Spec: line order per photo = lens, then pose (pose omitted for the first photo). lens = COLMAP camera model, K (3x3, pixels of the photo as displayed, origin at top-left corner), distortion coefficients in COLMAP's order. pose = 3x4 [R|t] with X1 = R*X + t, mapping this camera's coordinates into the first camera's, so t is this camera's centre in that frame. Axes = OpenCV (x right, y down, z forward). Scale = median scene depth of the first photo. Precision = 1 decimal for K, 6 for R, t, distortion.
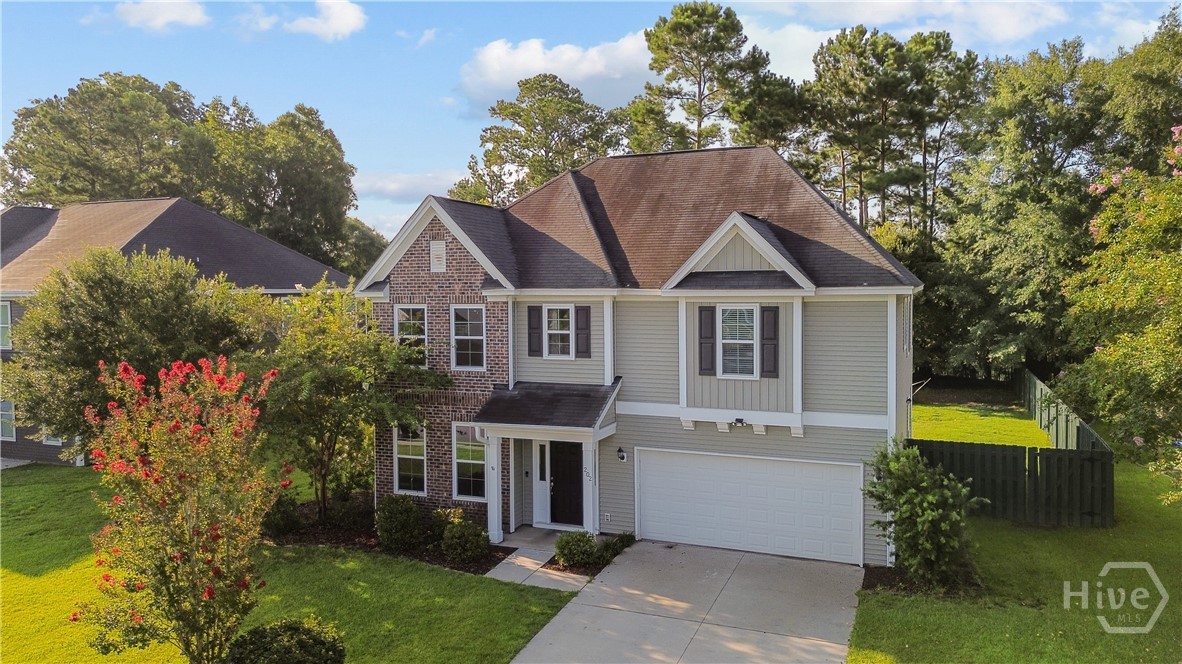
lens RADIAL K [[838.6, 0, 591.0], [0, 838.6, 332.0], [0, 0, 1]] dist [0.058875, -0.054467]
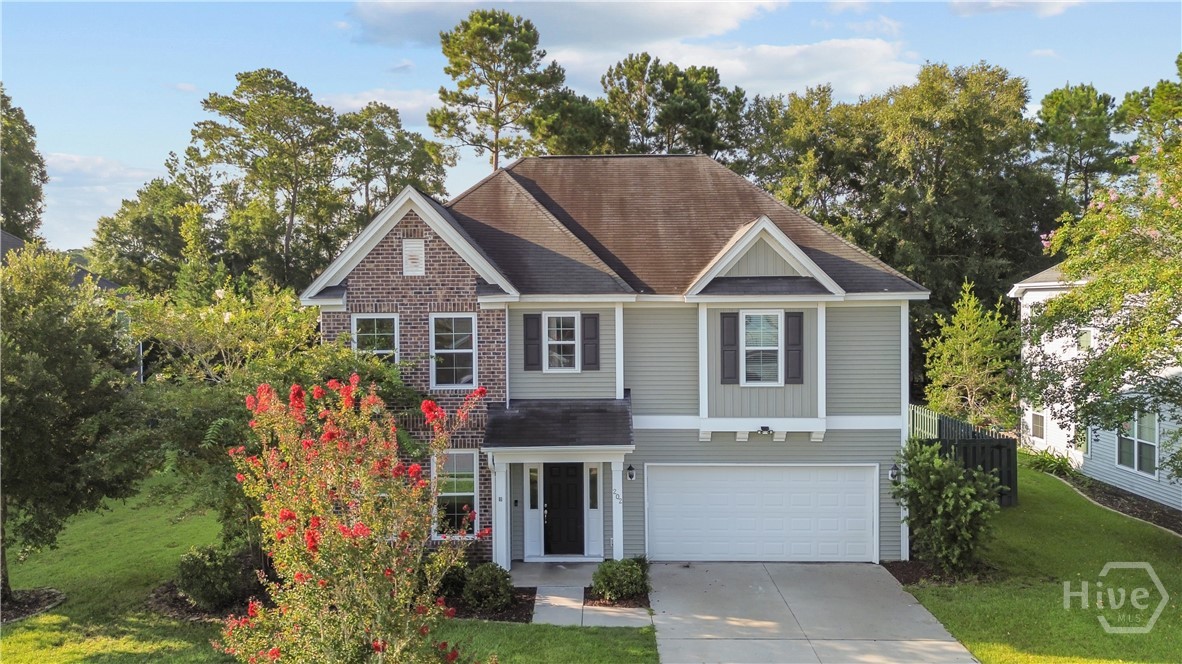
lens RADIAL K [[838.6, 0, 591.0], [0, 838.6, 332.0], [0, 0, 1]] dist [0.058875, -0.054467]
pose [[0.932046, -0.013021, 0.362107, -0.342321], [0.020500, 0.999648, -0.016821, 0.004594], [-0.361760, 0.023102, 0.931985, 0.143719]]
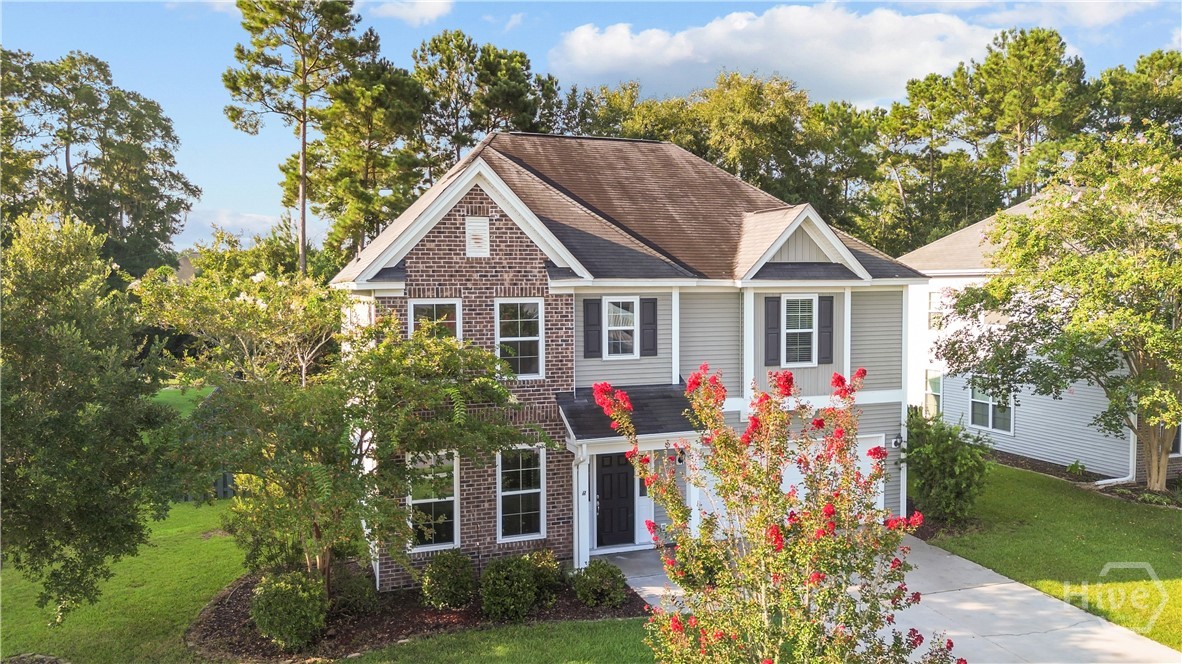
lens RADIAL K [[838.6, 0, 591.0], [0, 838.6, 332.0], [0, 0, 1]] dist [0.058875, -0.054467]
pose [[0.750504, -0.032936, 0.660045, -0.654358], [0.036127, 0.999309, 0.008787, -0.004885], [-0.659878, 0.017251, 0.751175, 0.362809]]
